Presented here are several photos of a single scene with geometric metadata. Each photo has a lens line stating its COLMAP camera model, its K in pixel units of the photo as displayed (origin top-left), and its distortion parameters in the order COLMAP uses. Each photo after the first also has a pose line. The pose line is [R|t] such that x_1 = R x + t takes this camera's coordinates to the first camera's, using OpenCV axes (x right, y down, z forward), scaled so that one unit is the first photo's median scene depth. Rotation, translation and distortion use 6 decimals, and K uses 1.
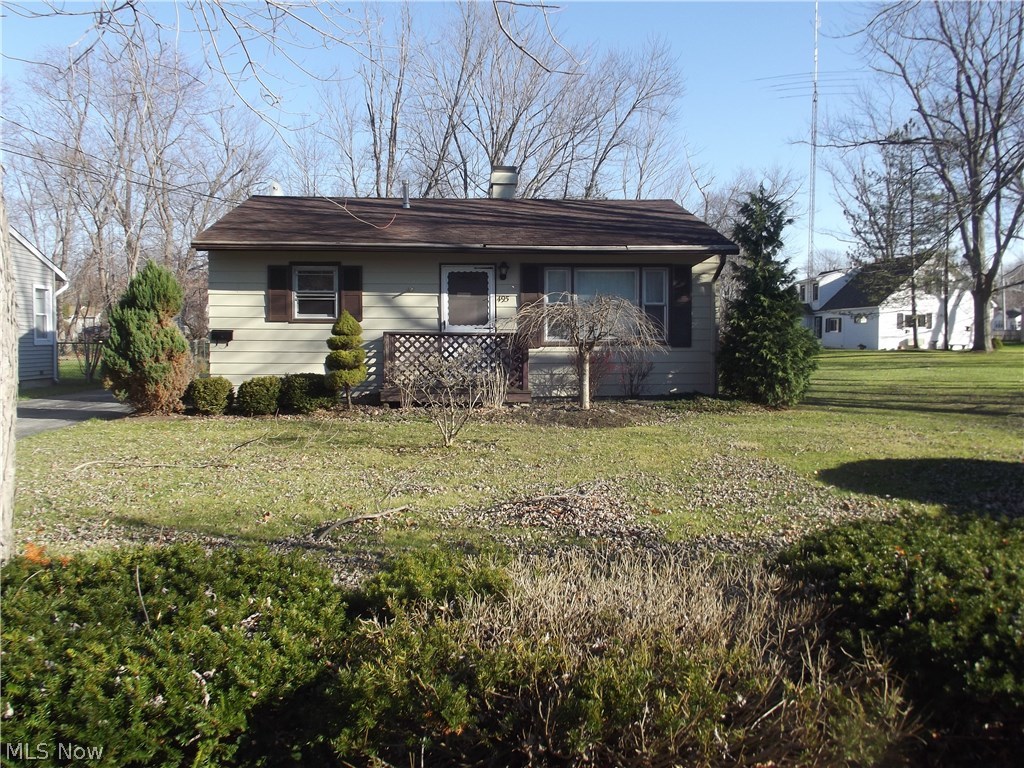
lens RADIAL K [[853.7, 0, 532.6], [0, 853.7, 386.3], [0, 0, 1]] dist [-0.041521, 0.009813]
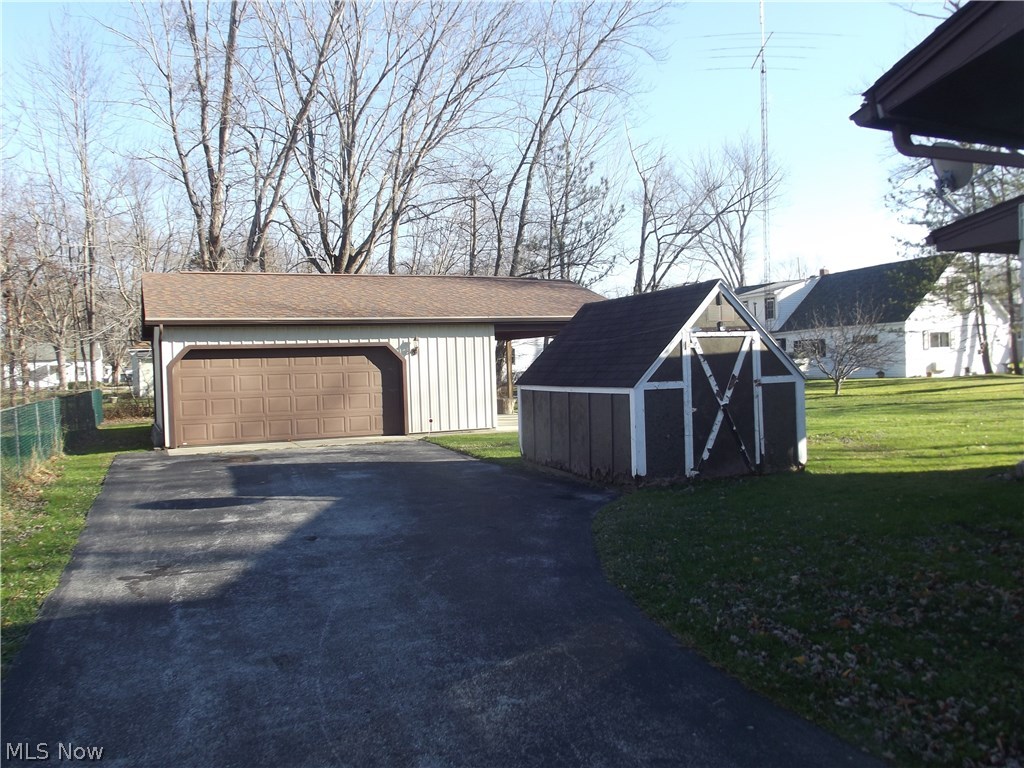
lens RADIAL K [[853.7, 0, 532.6], [0, 853.7, 386.3], [0, 0, 1]] dist [-0.041521, 0.009813]
pose [[0.933037, -0.040498, 0.357494, -0.607516], [0.055978, 0.997885, -0.033055, -0.085923], [-0.355399, 0.050853, 0.933330, 1.214991]]
